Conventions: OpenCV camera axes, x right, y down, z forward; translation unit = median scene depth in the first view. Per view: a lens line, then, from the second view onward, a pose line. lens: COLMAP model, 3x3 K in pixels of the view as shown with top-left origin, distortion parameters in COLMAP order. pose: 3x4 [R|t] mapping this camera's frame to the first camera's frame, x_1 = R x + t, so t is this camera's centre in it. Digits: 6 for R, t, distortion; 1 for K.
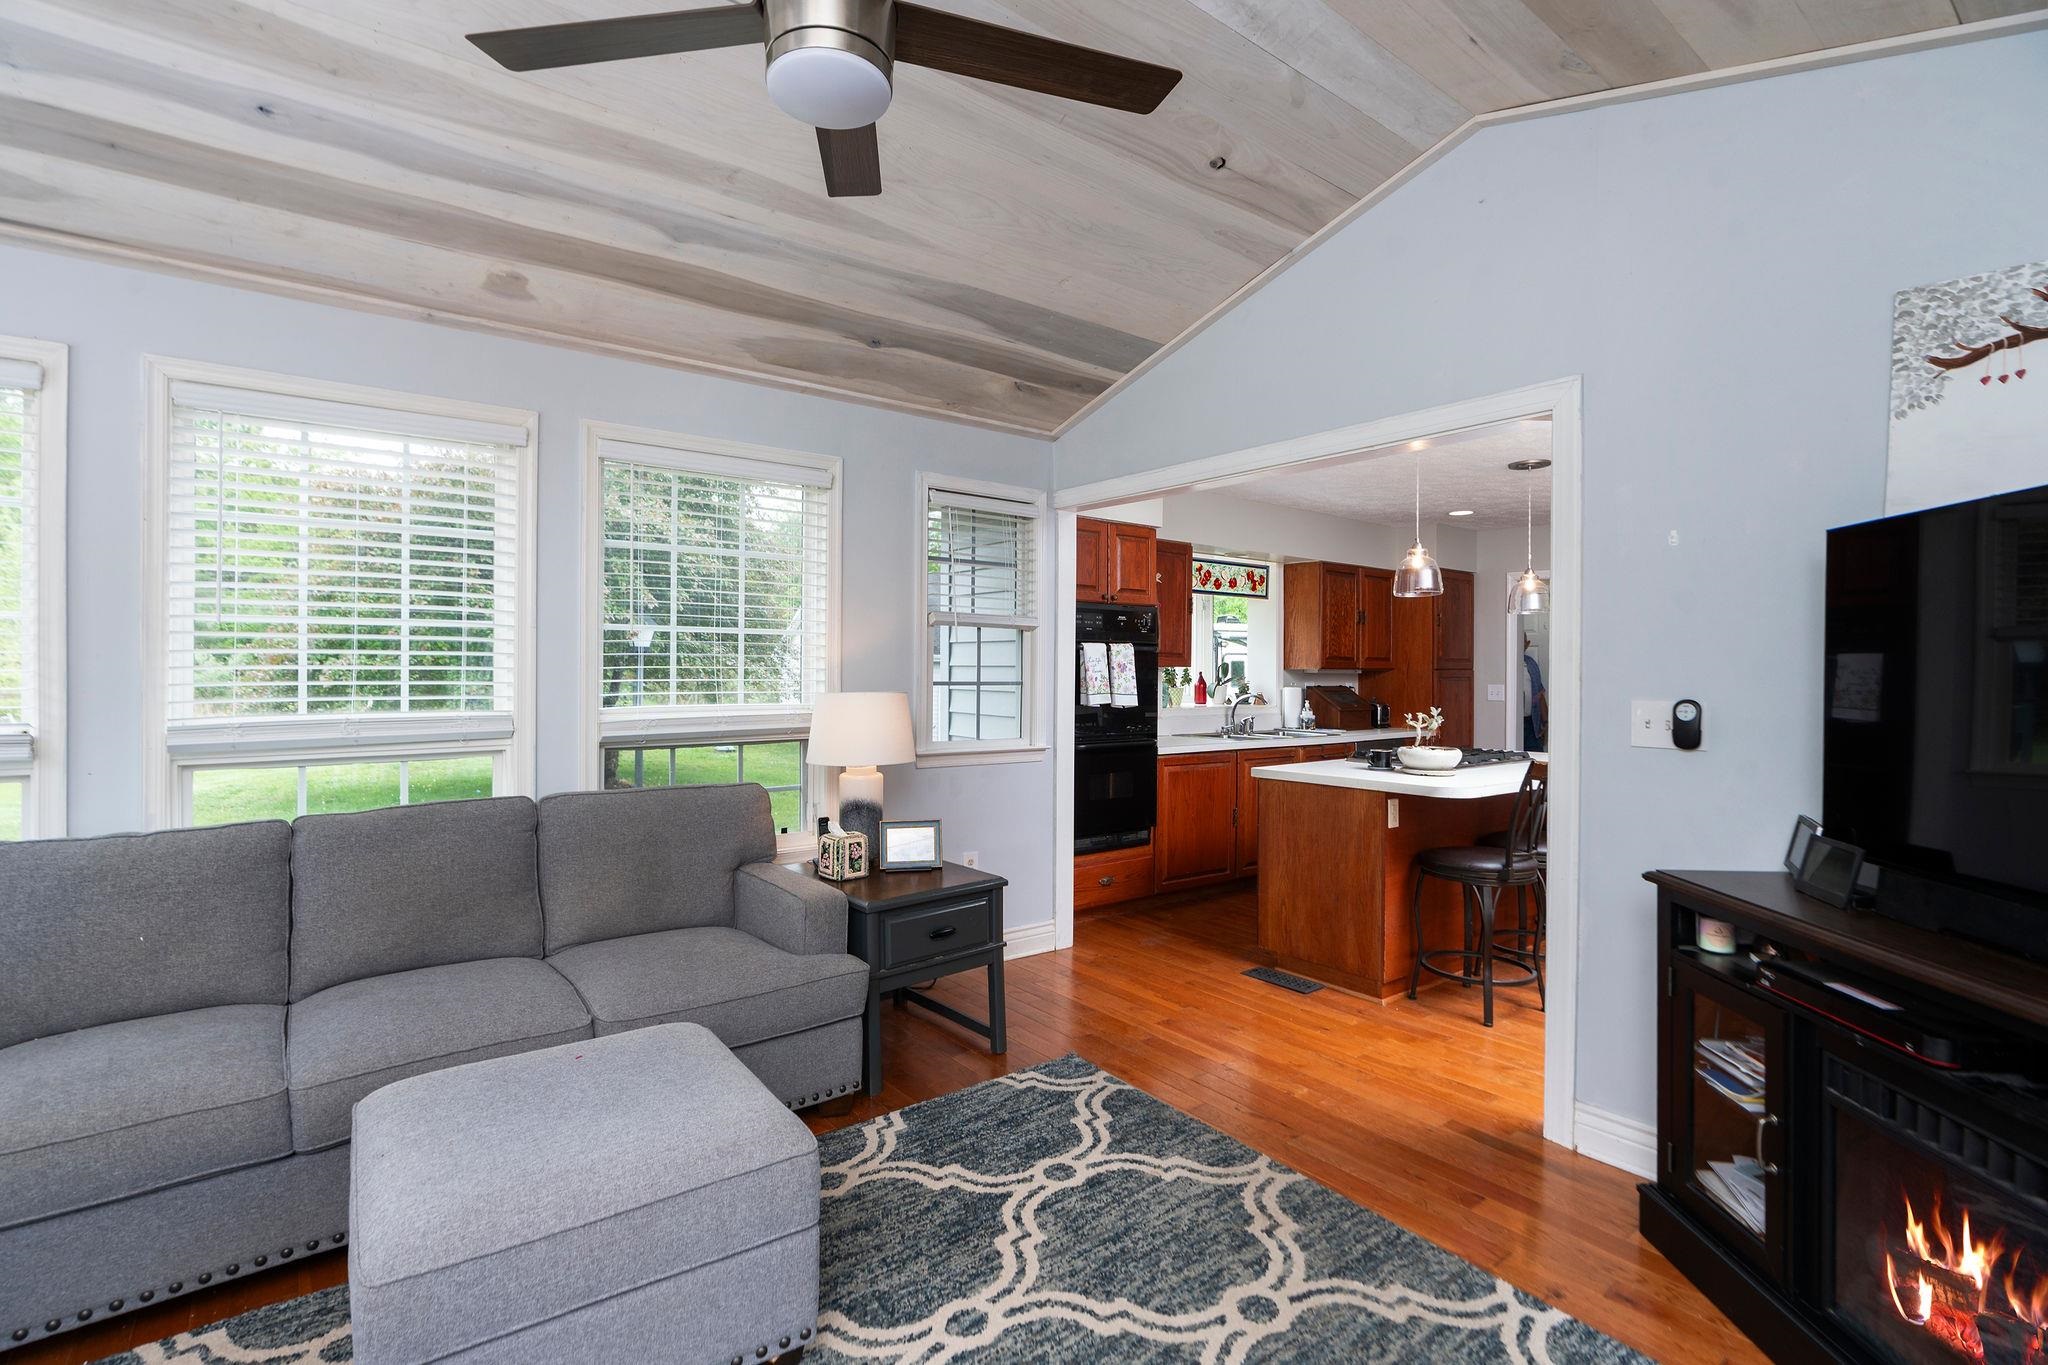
lens RADIAL K [[927.4, 0, 1010.7], [0, 927.4, 690.1], [0, 0, 1]] dist [-0.000052, 0.000628]
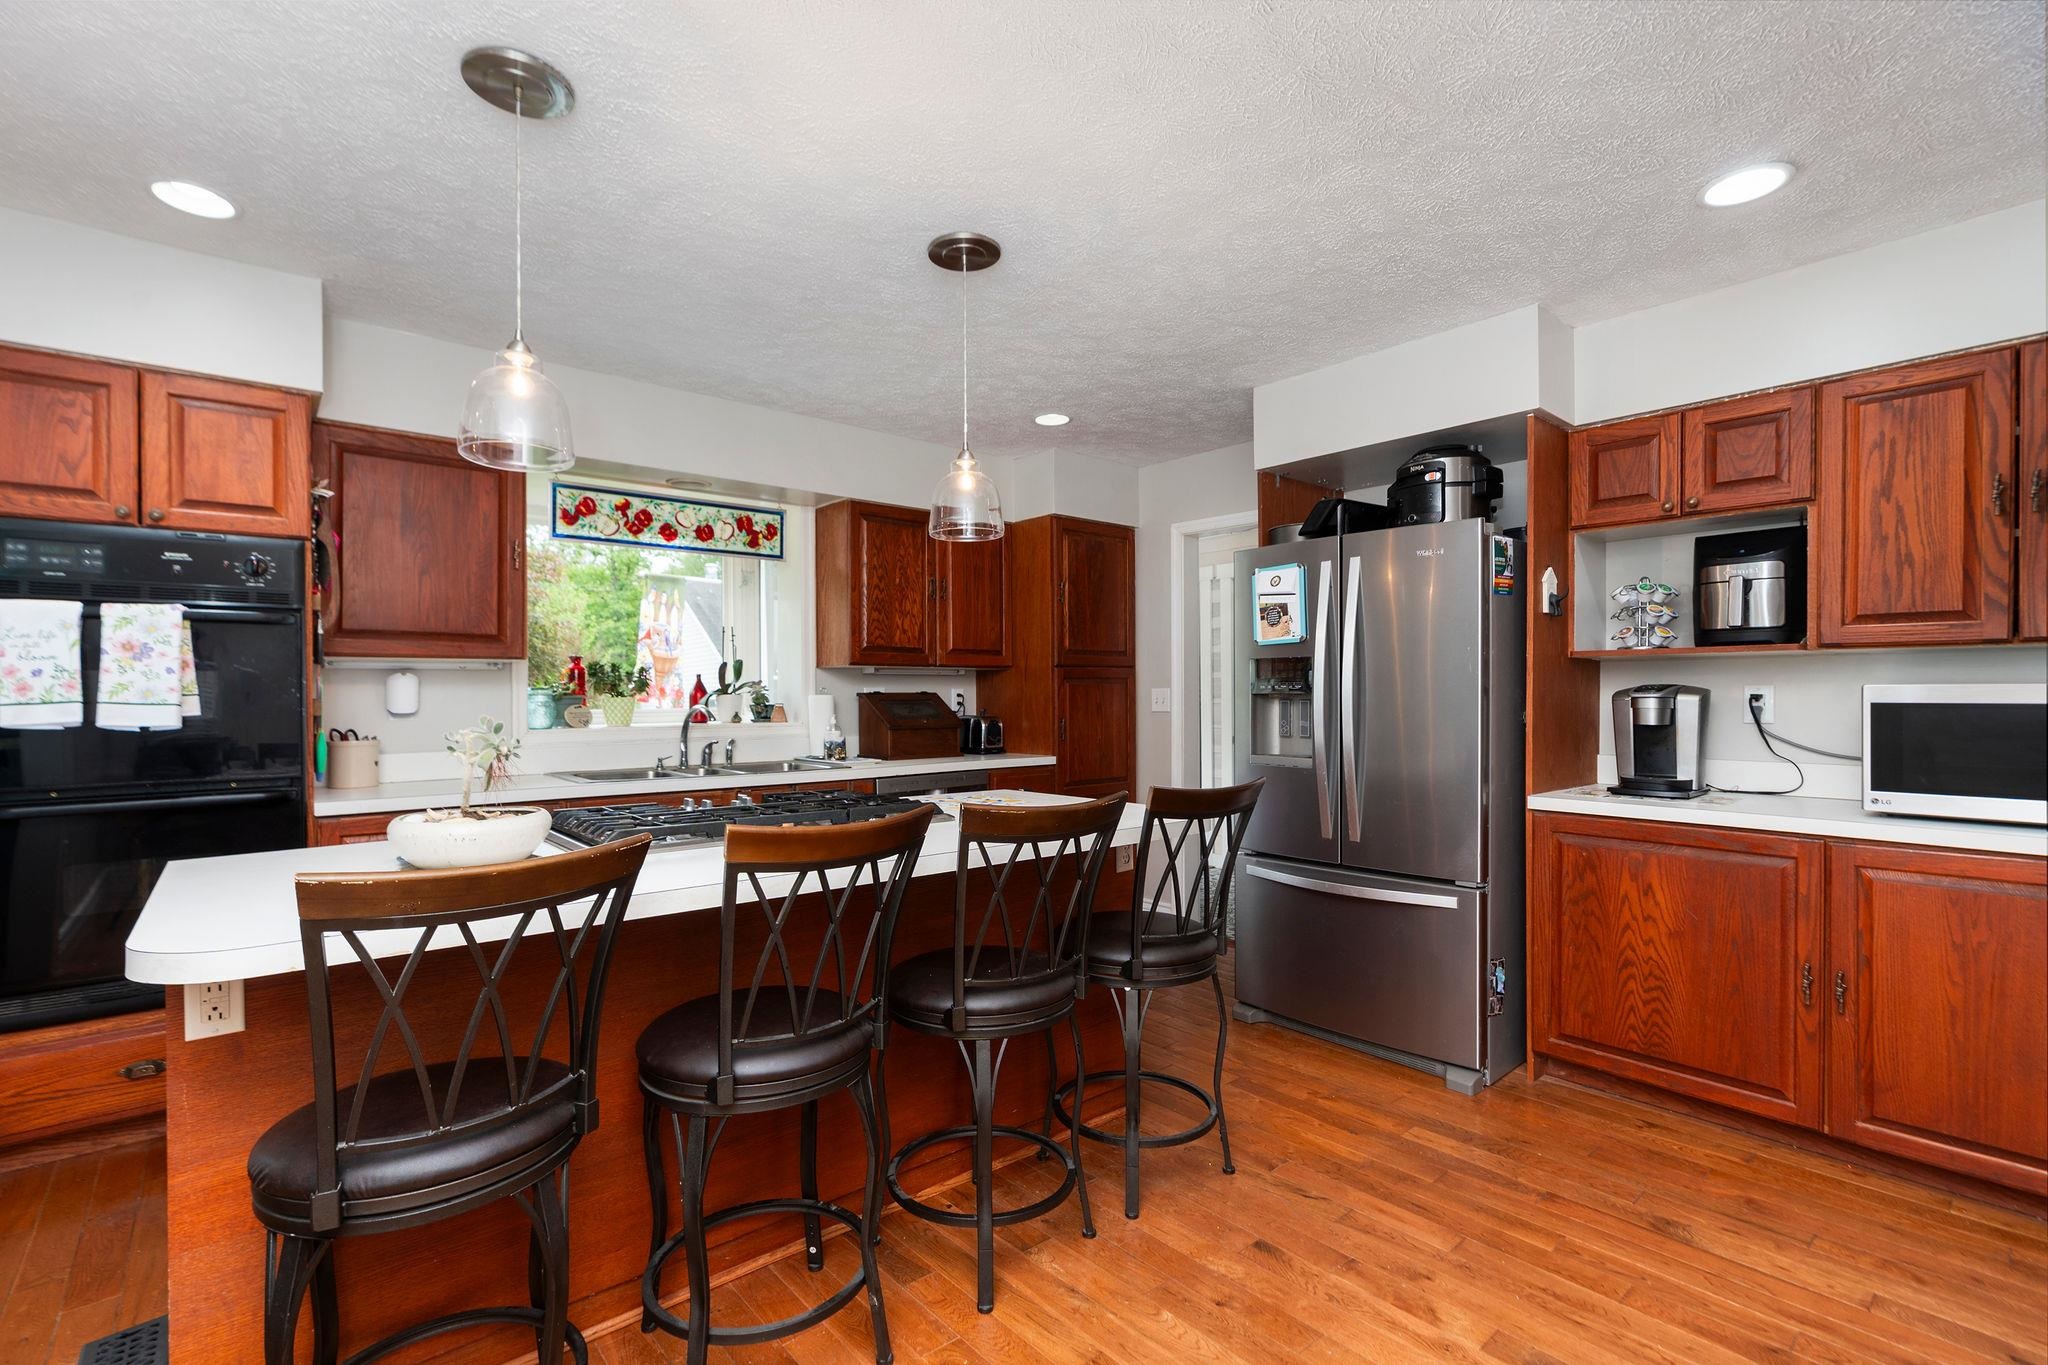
lens RADIAL K [[927.4, 0, 1010.7], [0, 927.4, 690.1], [0, 0, 1]] dist [-0.000052, 0.000628]
pose [[0.999246, -0.006485, 0.038290, 0.539044], [0.007212, 0.999796, -0.018890, 0.009306], [-0.038160, 0.019152, 0.999088, 0.443114]]
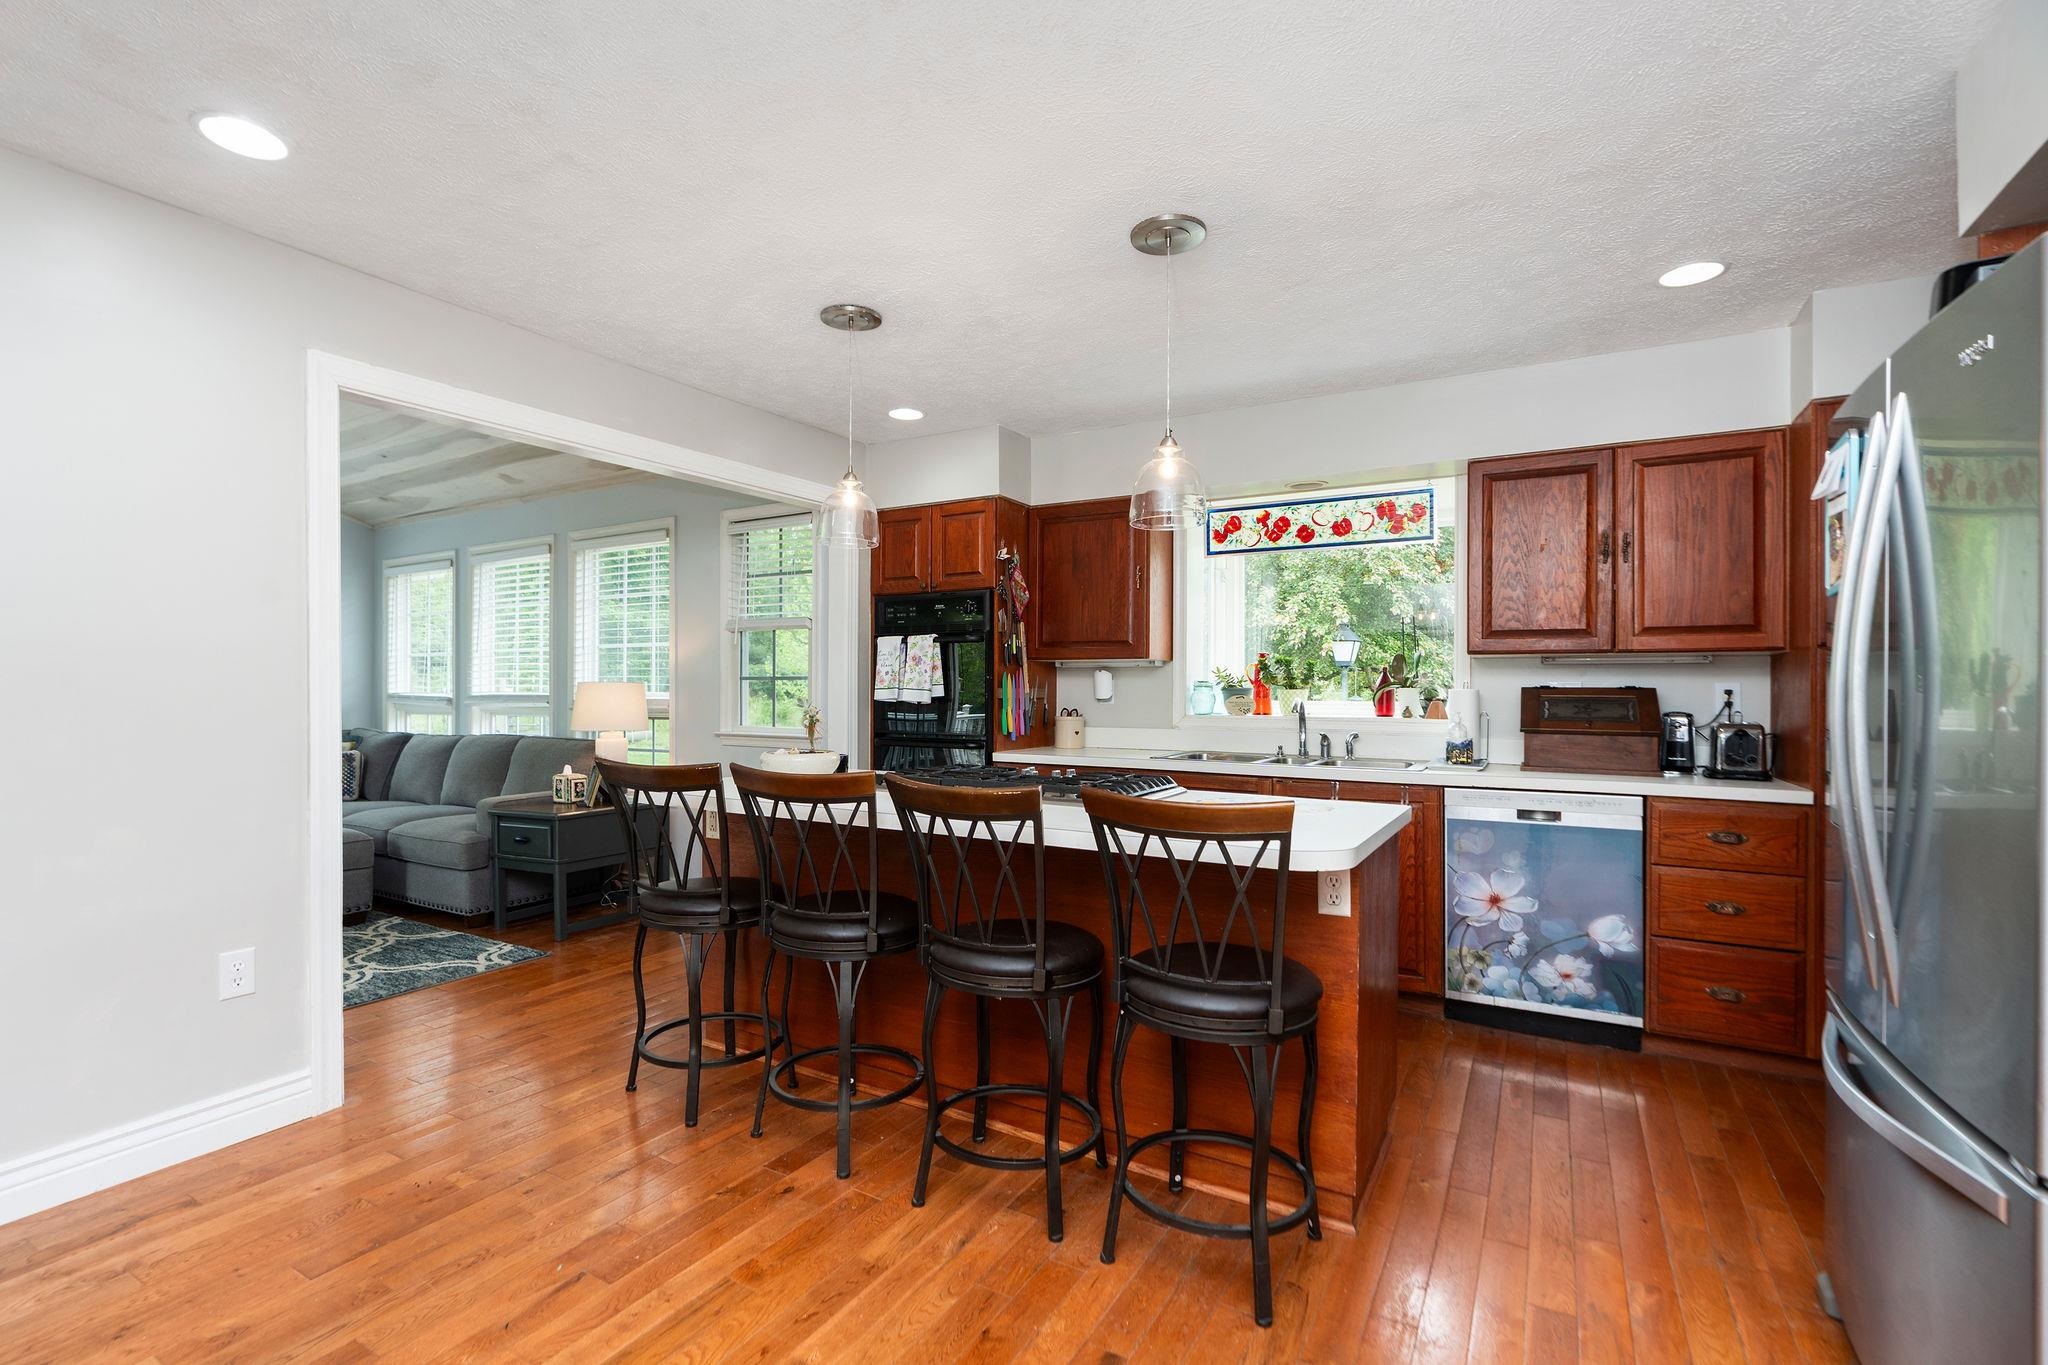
lens RADIAL K [[927.4, 0, 1010.7], [0, 927.4, 690.1], [0, 0, 1]] dist [-0.000052, 0.000628]
pose [[0.379754, 0.001171, -0.925087, 0.951488], [-0.019744, 0.999782, -0.006840, 0.009540], [0.924877, 0.020862, 0.379694, 0.683102]]
